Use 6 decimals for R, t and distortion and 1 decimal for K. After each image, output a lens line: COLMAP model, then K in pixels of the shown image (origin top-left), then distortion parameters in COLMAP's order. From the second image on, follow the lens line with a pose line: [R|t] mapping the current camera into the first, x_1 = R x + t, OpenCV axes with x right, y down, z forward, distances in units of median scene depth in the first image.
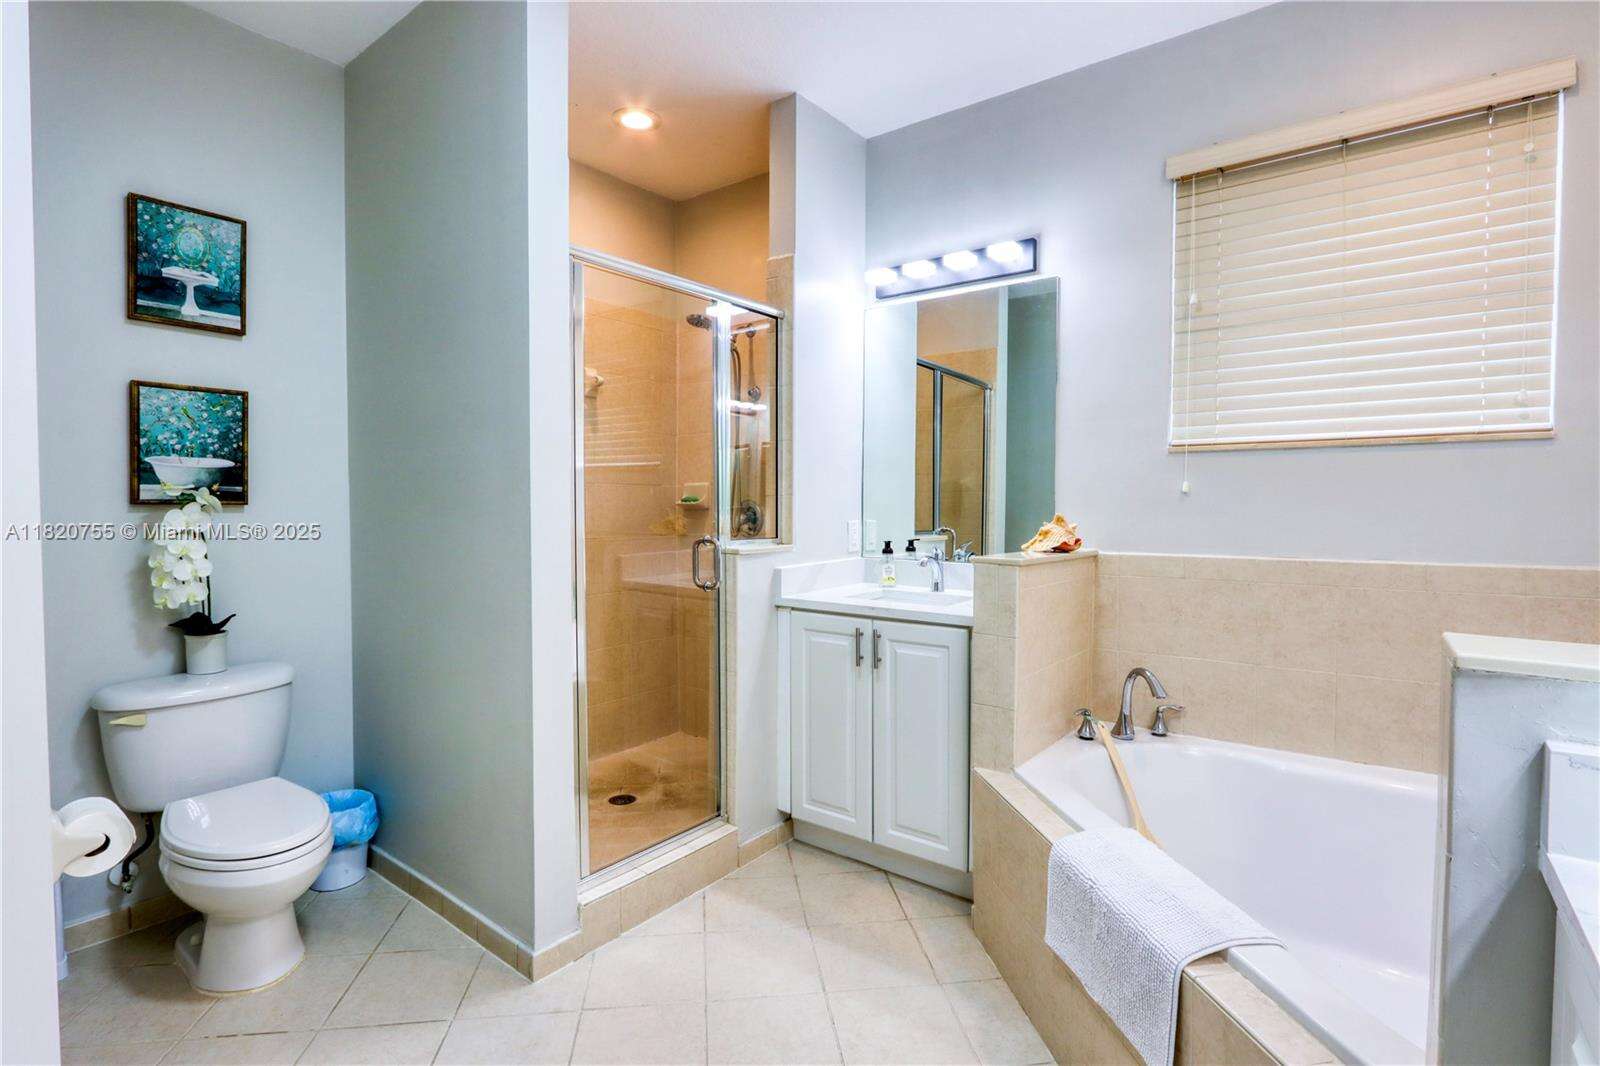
lens RADIAL K [[742.5, 0, 797.4], [0, 742.5, 528.5], [0, 0, 1]] dist [-0.016920, 0.001222]
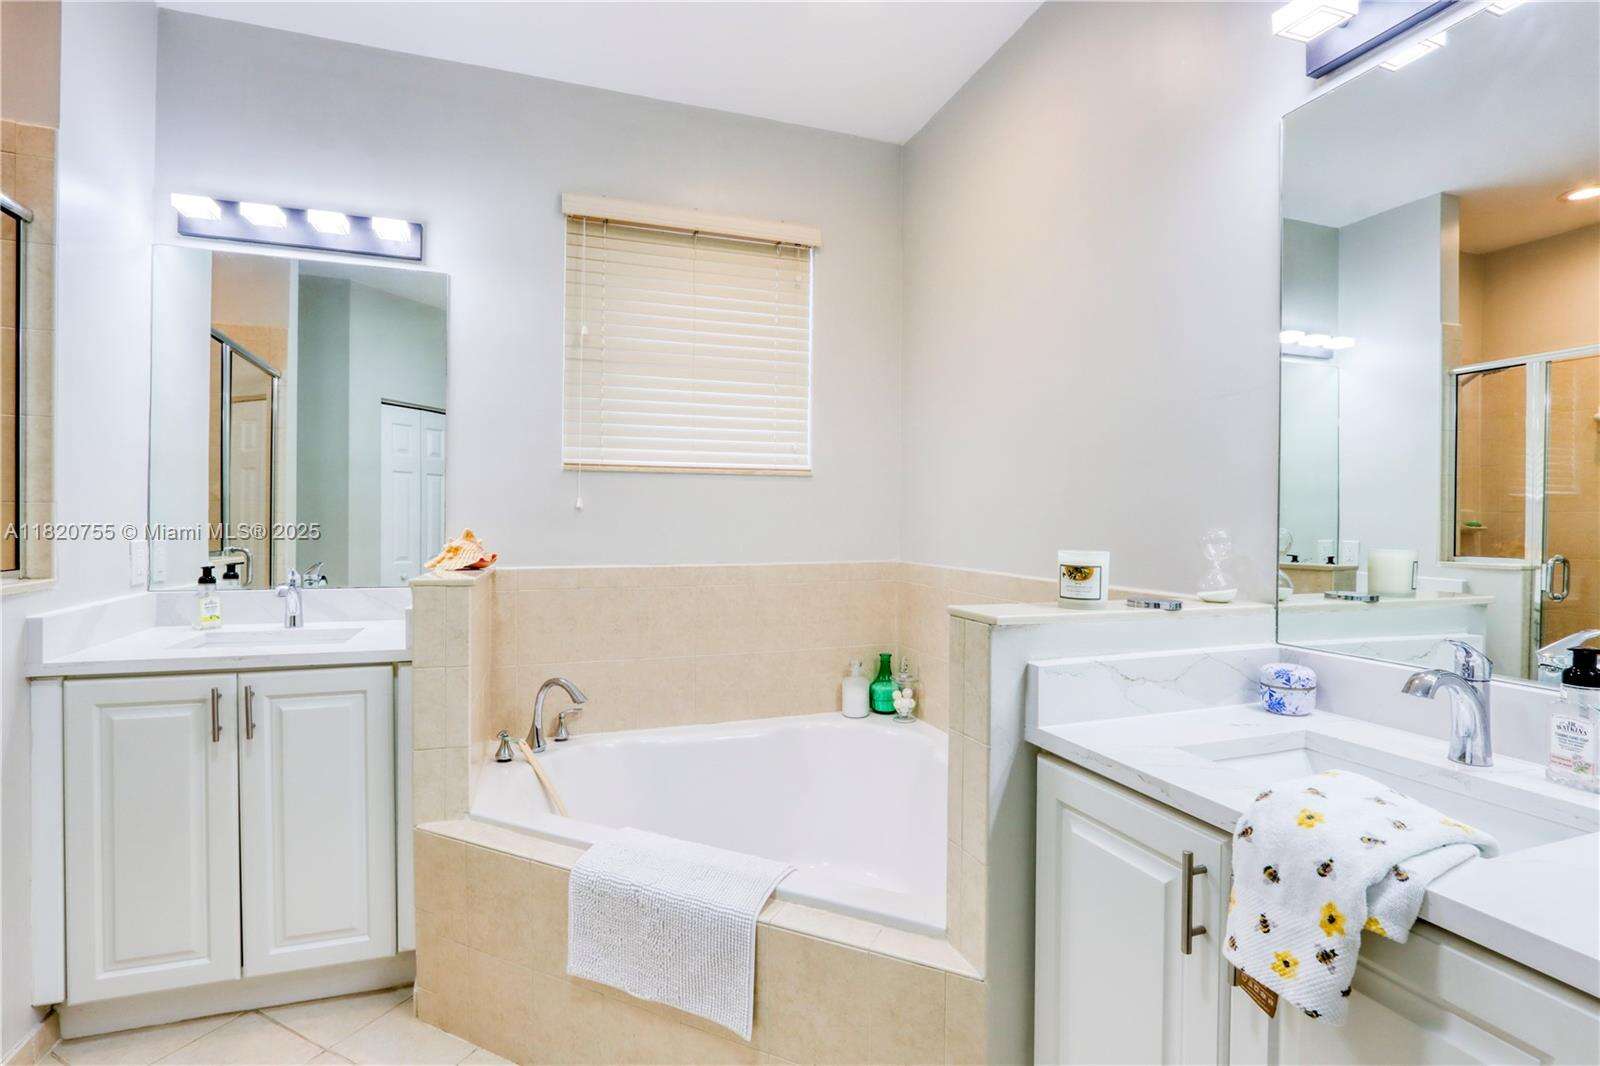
lens RADIAL K [[742.5, 0, 797.4], [0, 742.5, 528.5], [0, 0, 1]] dist [-0.016920, 0.001222]
pose [[0.564358, -0.004531, 0.825518, -0.187342], [0.020649, 0.999750, -0.008629, -0.003209], [-0.825272, 0.021916, 0.564310, 0.130702]]
